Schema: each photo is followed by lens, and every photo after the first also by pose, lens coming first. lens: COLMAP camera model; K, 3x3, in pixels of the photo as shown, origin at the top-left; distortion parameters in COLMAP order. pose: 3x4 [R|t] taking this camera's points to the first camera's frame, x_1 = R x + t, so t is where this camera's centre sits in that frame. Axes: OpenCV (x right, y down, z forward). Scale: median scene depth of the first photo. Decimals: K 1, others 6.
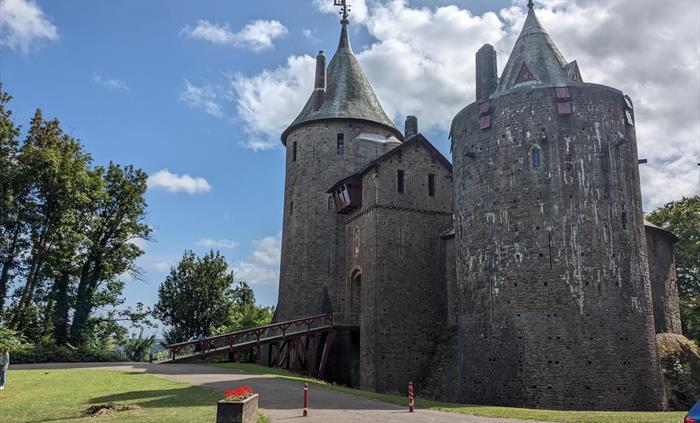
lens RADIAL K [[551.7, 0, 347.3], [0, 551.7, 222.2], [0, 0, 1]] dist [0.062768, -0.104928]
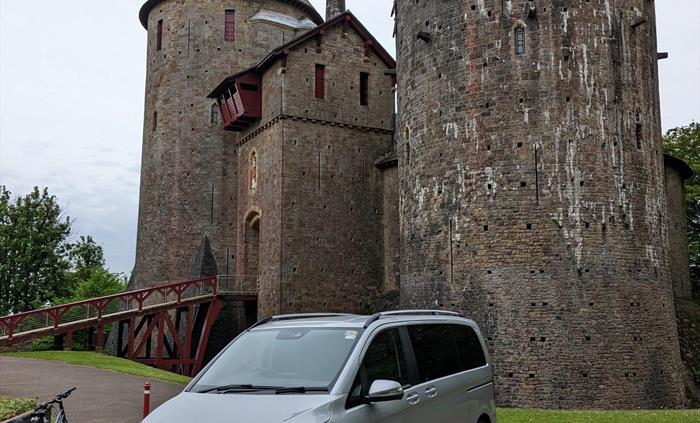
lens RADIAL K [[730.2, 0, 350.0], [0, 730.2, 211.5], [0, 0, 1]] dist [0.149968, -0.440291]
pose [[0.990112, 0.004876, 0.140192, 0.010902], [-0.014028, 0.997828, 0.064370, 0.033310], [-0.139573, -0.065700, 0.988030, 0.121385]]
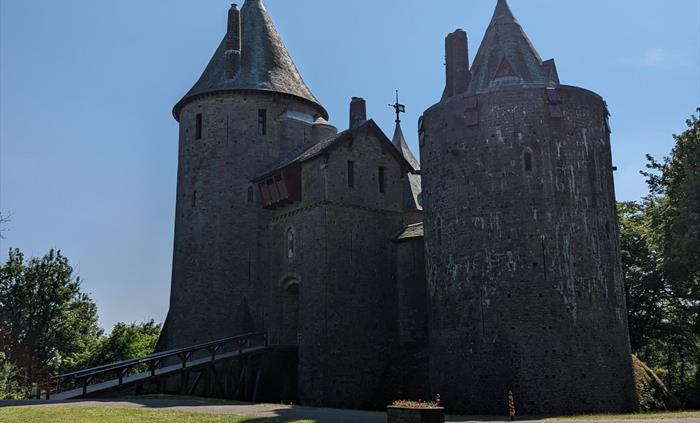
lens RADIAL K [[740.8, 0, 351.2], [0, 740.8, 195.5], [0, 0, 1]] dist [0.127557, -0.327035]
pose [[0.954399, 0.038118, 0.296091, -0.299612], [-0.031855, 0.999156, -0.025950, -0.013805], [-0.296830, 0.015335, 0.954807, -0.117551]]
